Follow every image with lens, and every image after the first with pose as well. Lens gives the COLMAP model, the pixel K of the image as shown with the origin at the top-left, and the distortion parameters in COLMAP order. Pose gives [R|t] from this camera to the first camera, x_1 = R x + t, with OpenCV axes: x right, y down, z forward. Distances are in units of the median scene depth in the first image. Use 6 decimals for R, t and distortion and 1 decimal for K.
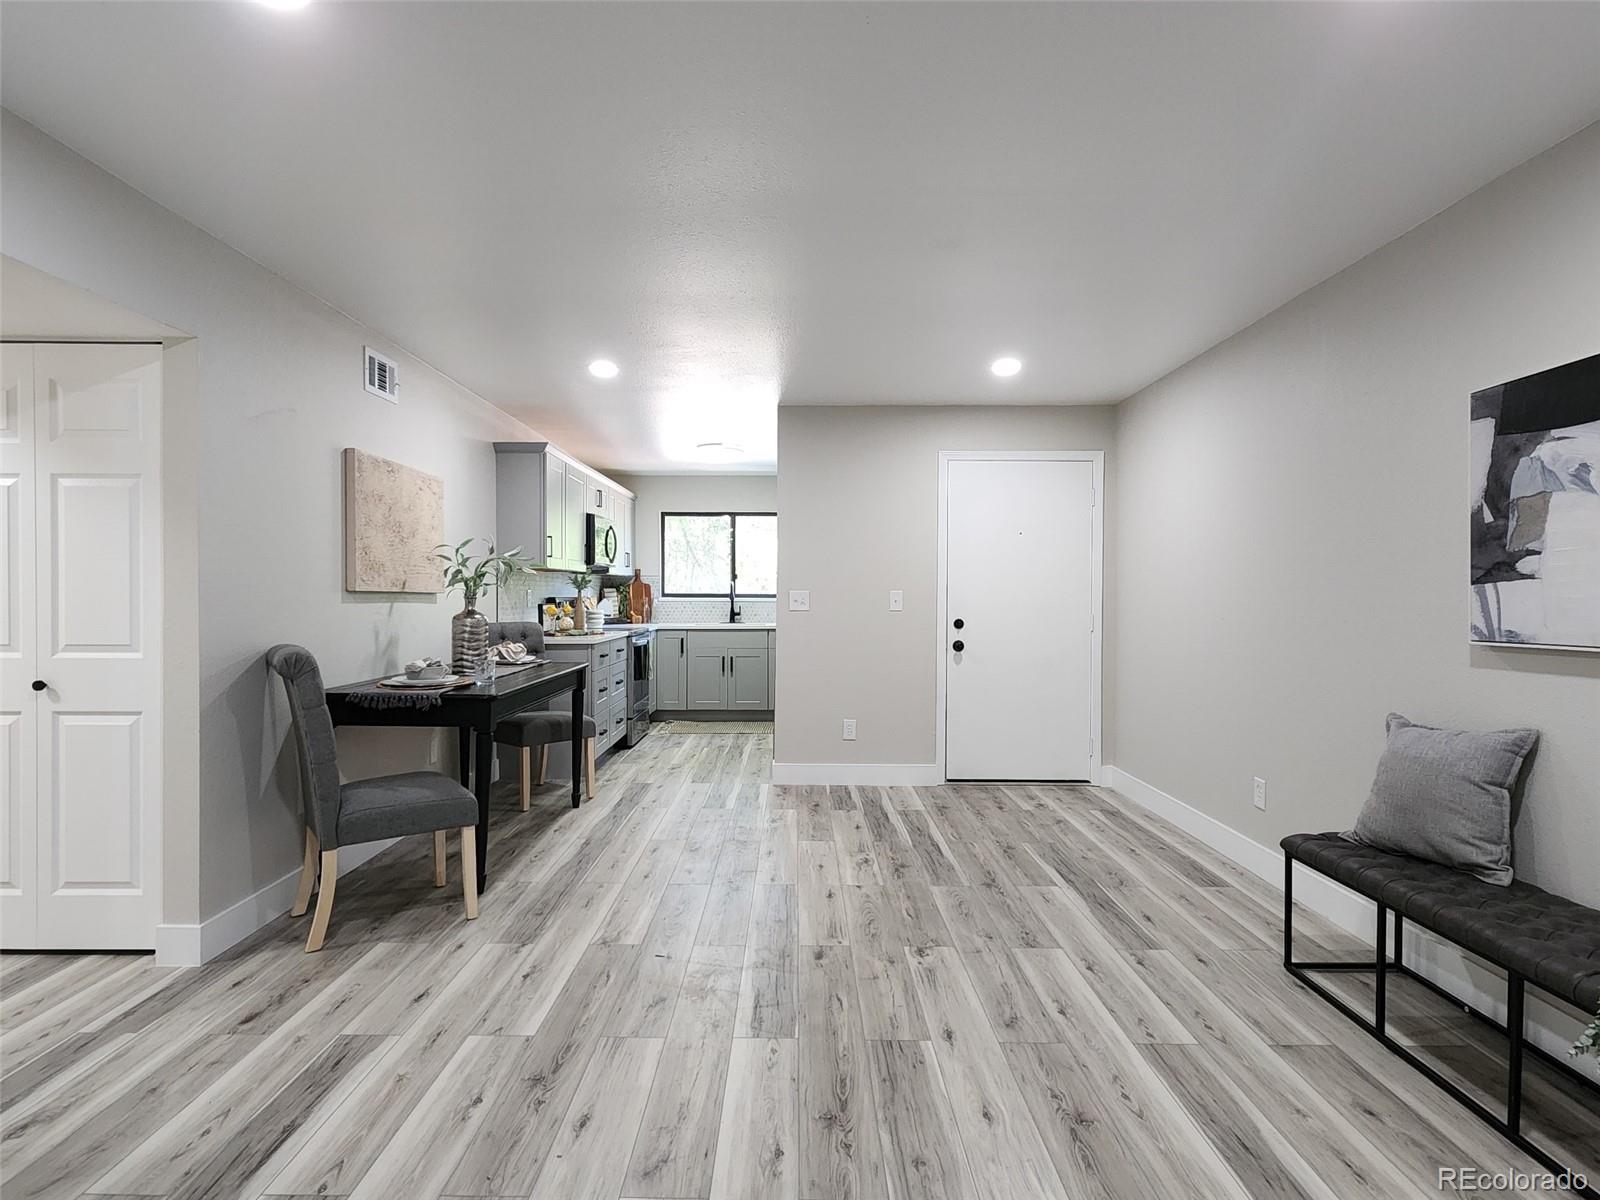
lens RADIAL K [[839.3, 0, 784.7], [0, 839.3, 597.3], [0, 0, 1]] dist [0.008434, -0.005045]
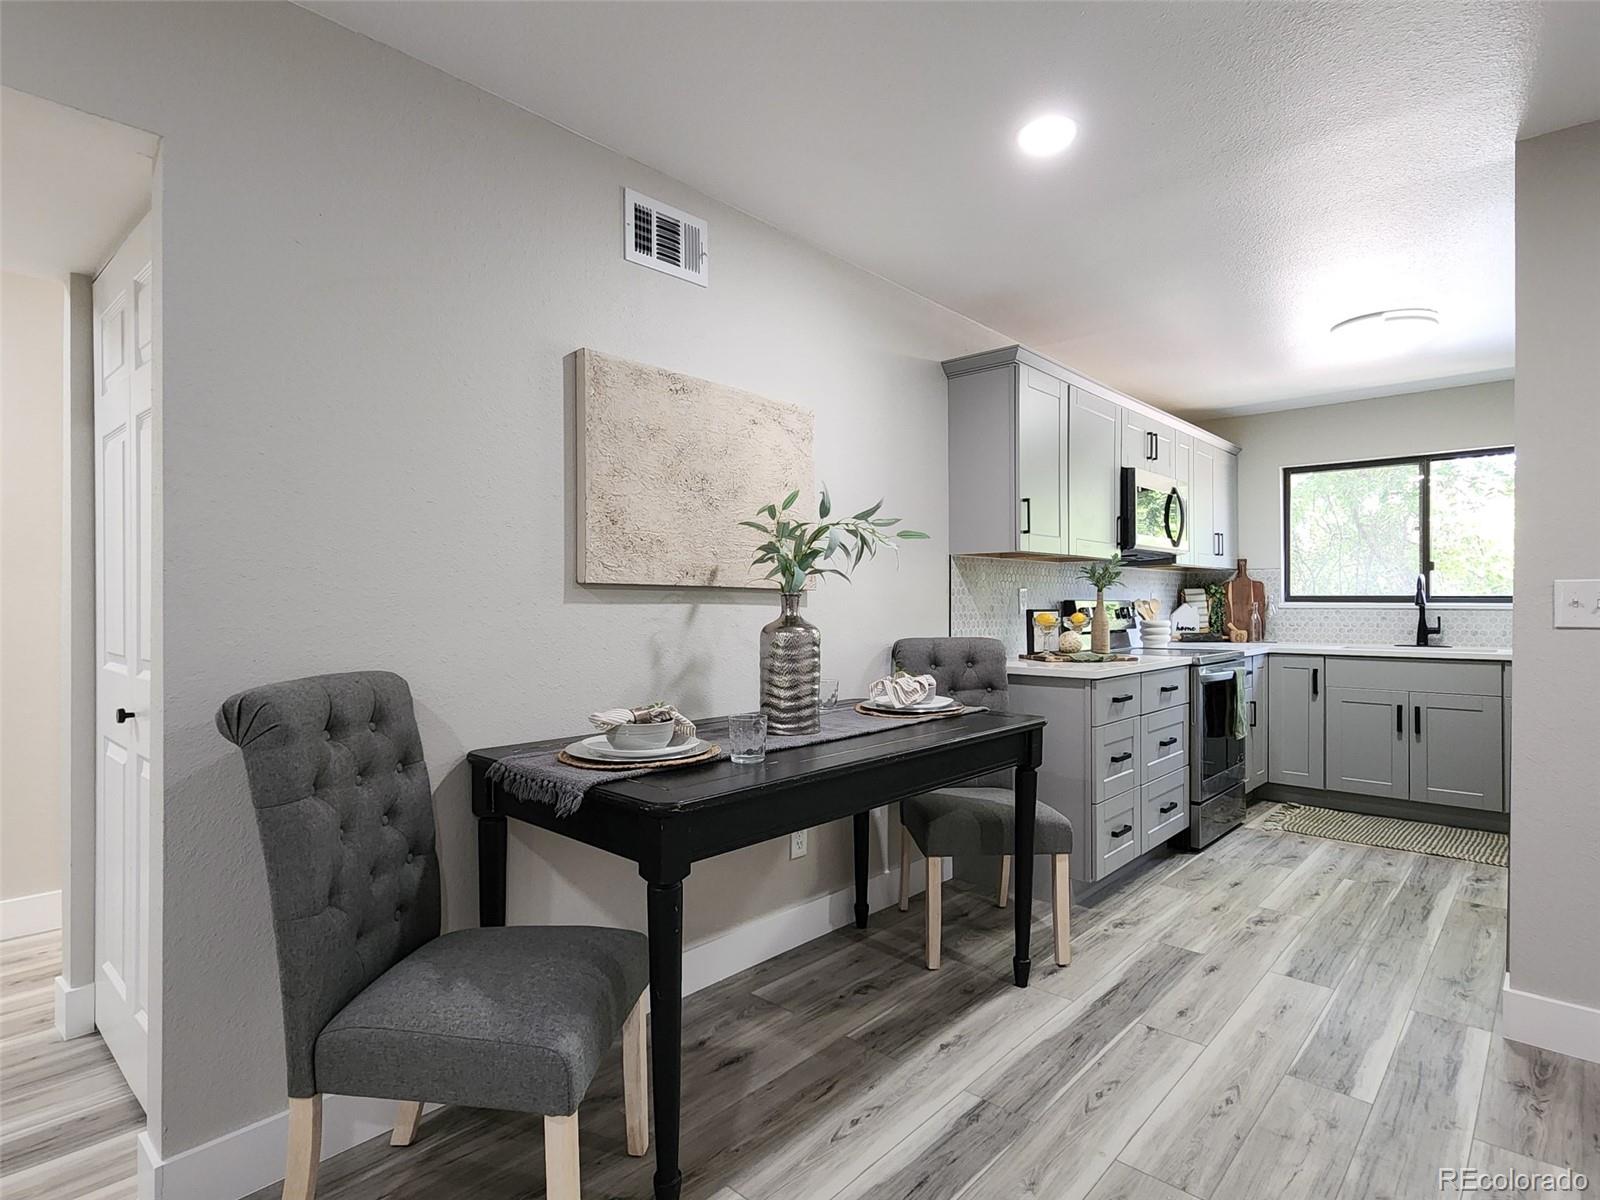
lens RADIAL K [[839.3, 0, 790.6], [0, 839.3, 598.4], [0, 0, 1]] dist [0.008434, -0.005045]
pose [[0.743099, -0.002659, -0.669176, 0.003720], [-0.003018, 0.999969, -0.007325, 0.005853], [0.669175, 0.007463, 0.743068, 0.495293]]
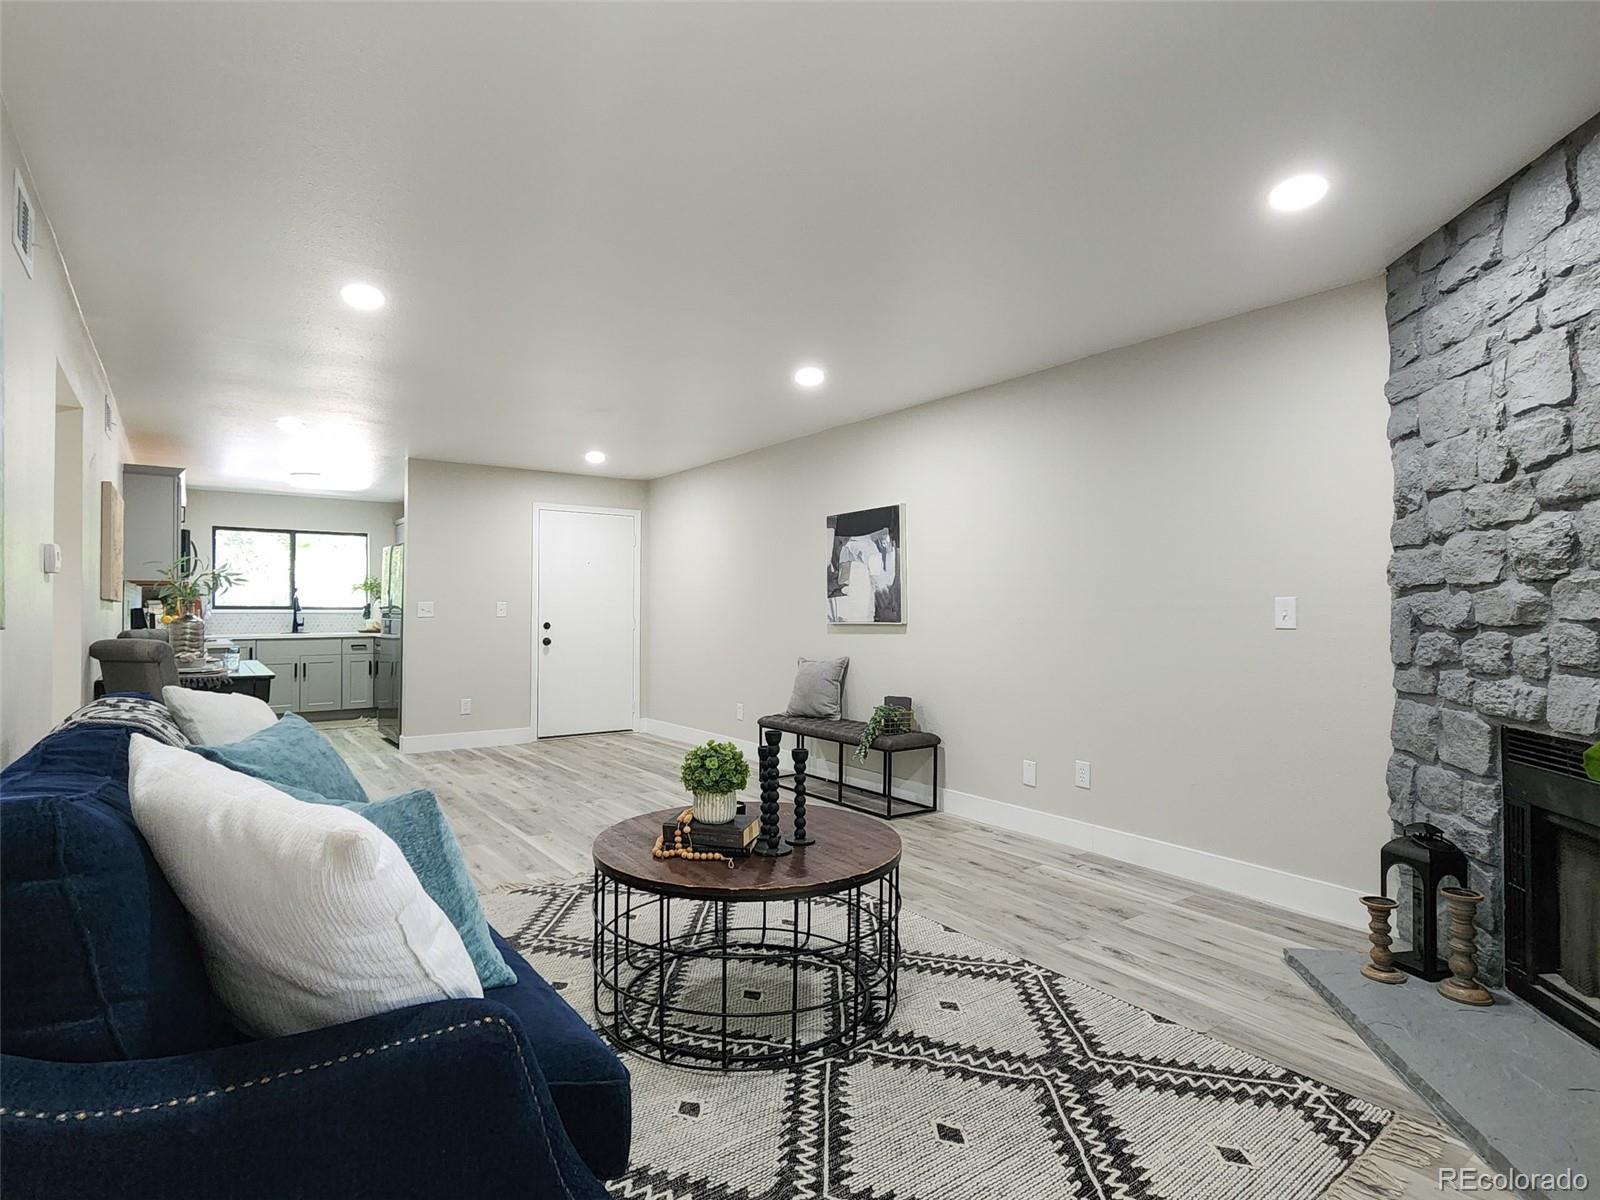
lens RADIAL K [[839.3, 0, 786.4], [0, 839.3, 594.9], [0, 0, 1]] dist [0.008434, -0.005045]
pose [[0.807547, 0.008212, 0.589745, -0.334849], [0.004898, 0.999775, -0.020629, 0.012251], [-0.589782, 0.019548, 0.807326, -0.418994]]
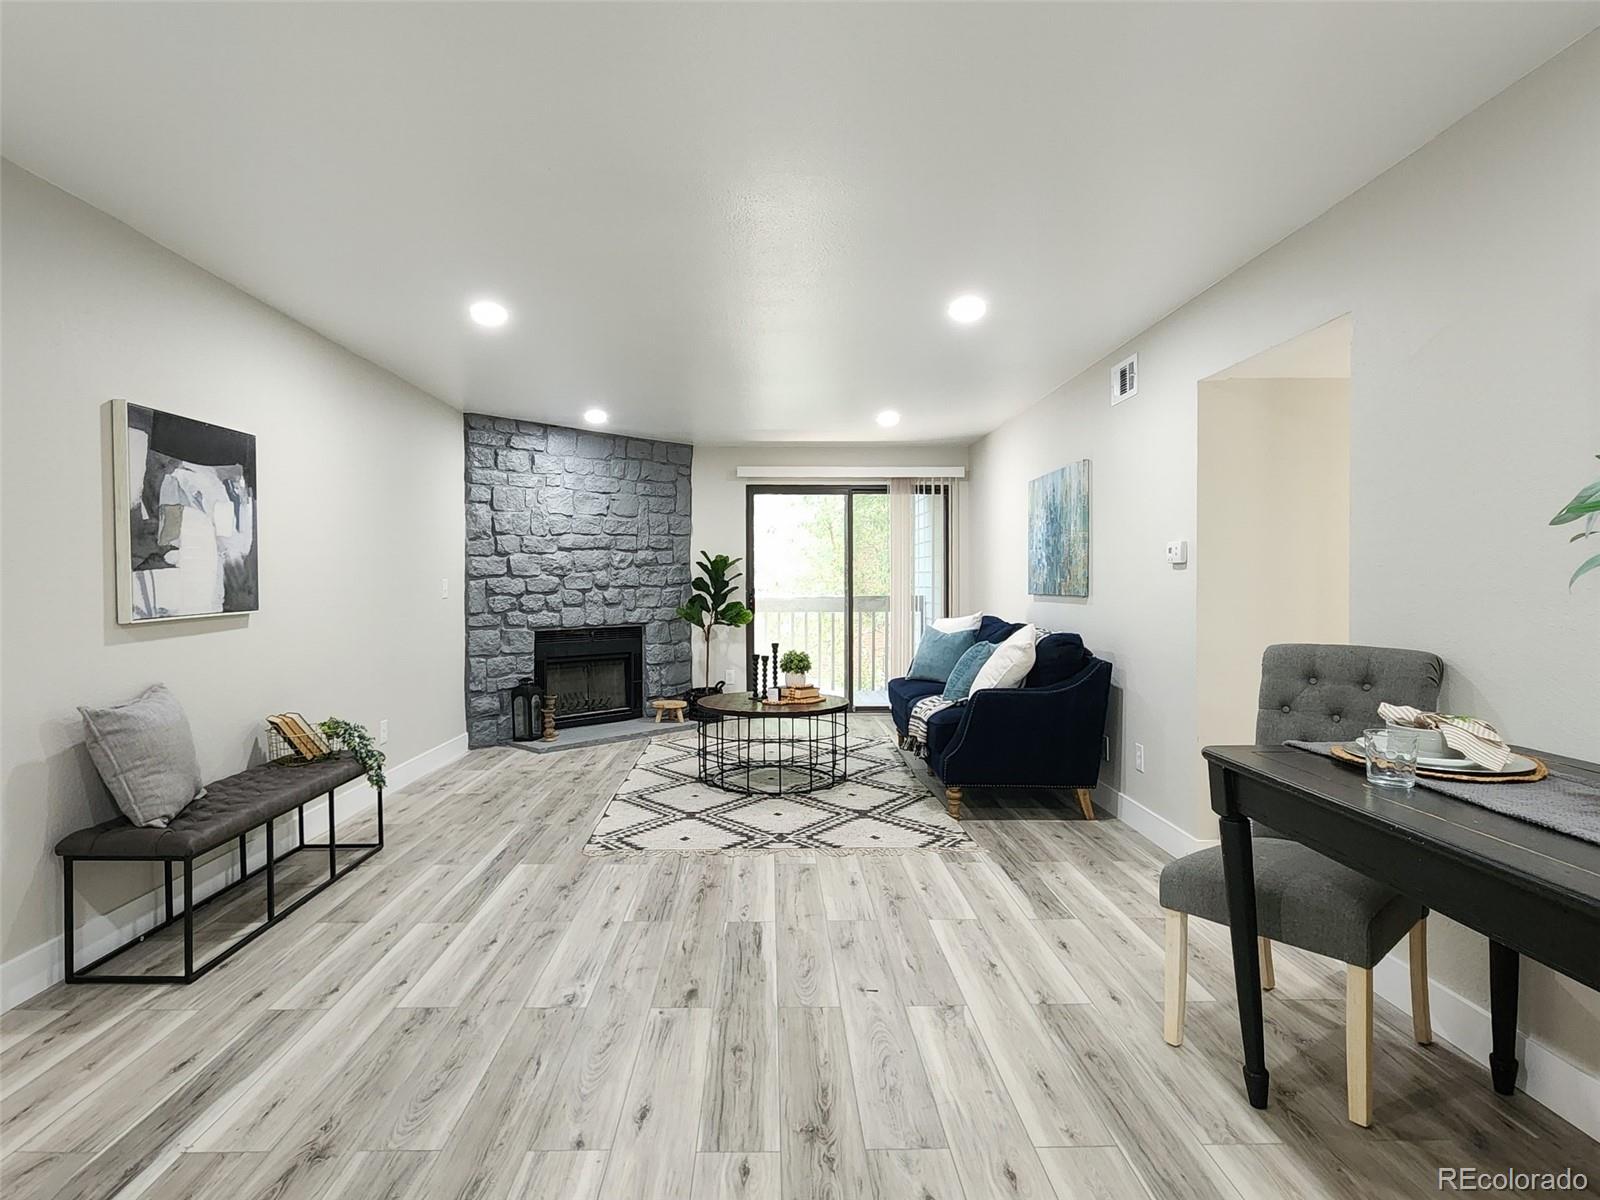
lens RADIAL K [[839.3, 0, 794.7], [0, 839.3, 591.7], [0, 0, 1]] dist [0.008434, -0.005045]
pose [[-0.998940, -0.000981, -0.046028, -0.015256], [-0.001924, 0.999789, 0.020447, -0.006130], [0.045998, 0.020513, -0.998731, 1.110884]]
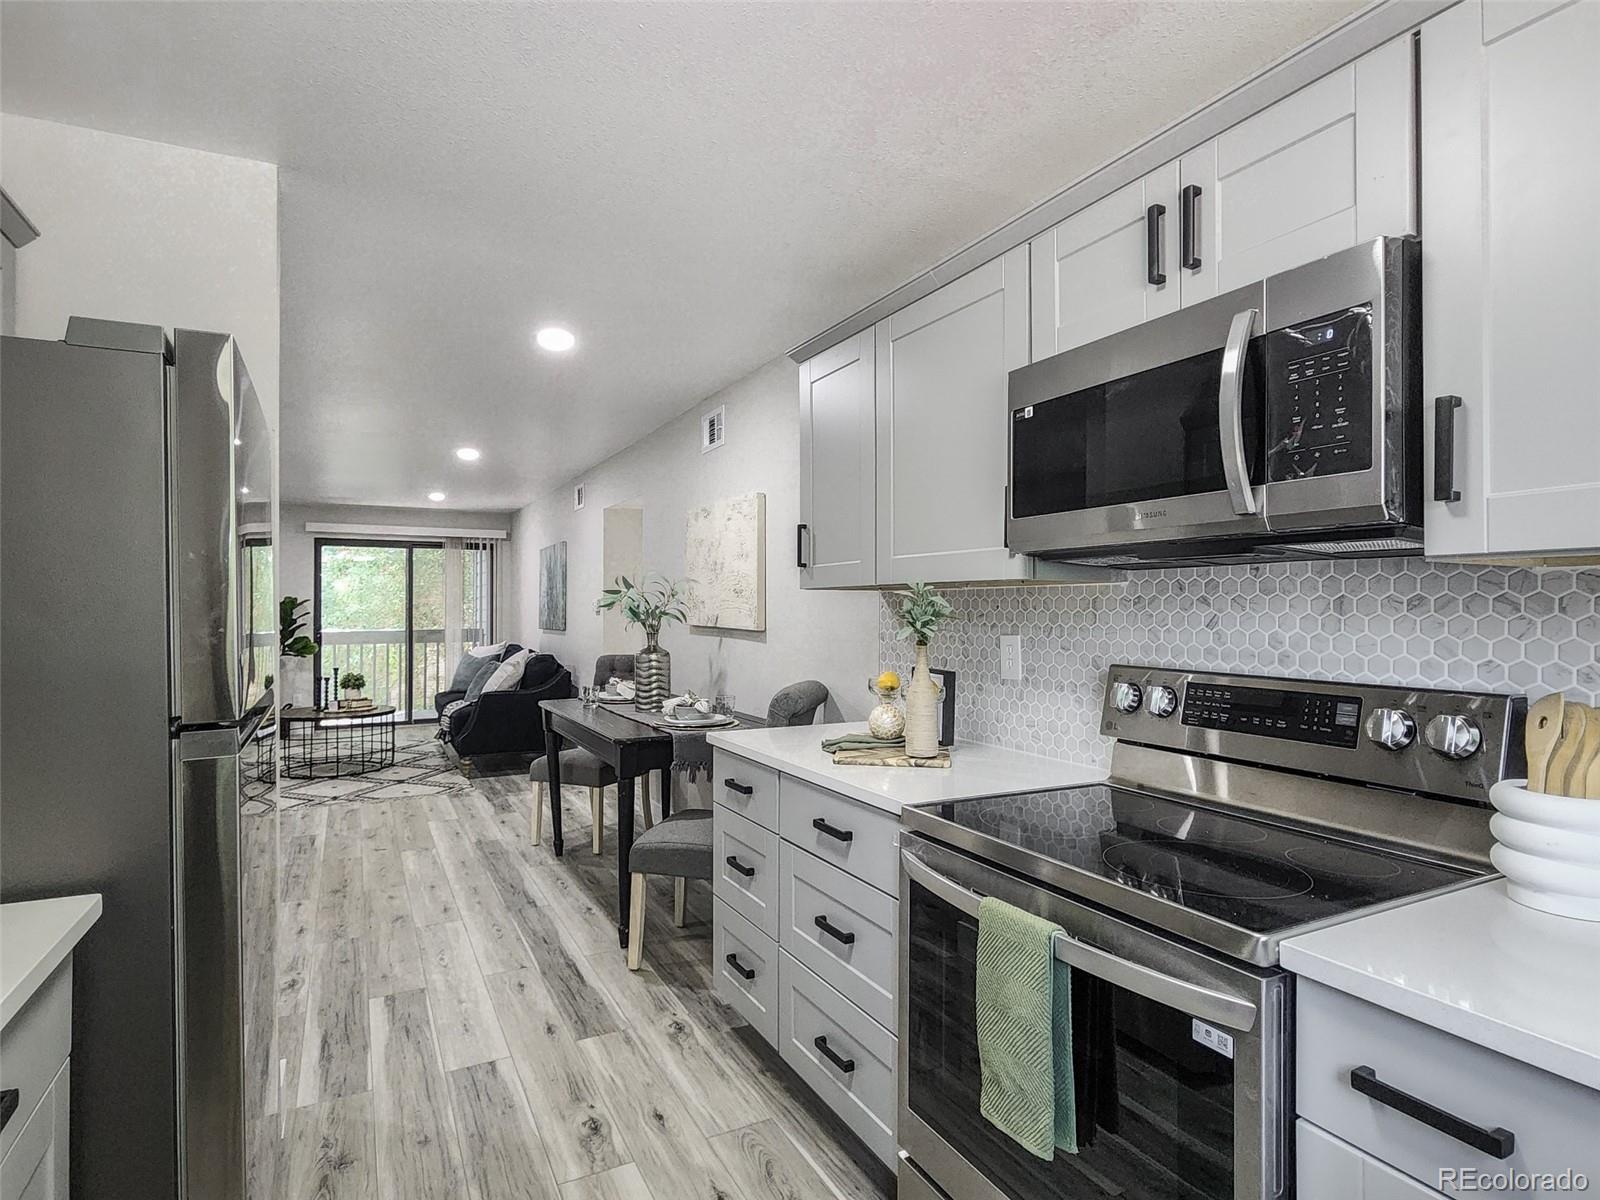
lens RADIAL K [[839.3, 0, 784.2], [0, 839.3, 598.0], [0, 0, 1]] dist [0.008434, -0.005045]
pose [[-0.882400, -0.007163, -0.470446, -0.038809], [-0.004012, 0.999962, -0.007701, -0.028809], [0.470484, -0.004908, -0.882395, 1.661868]]
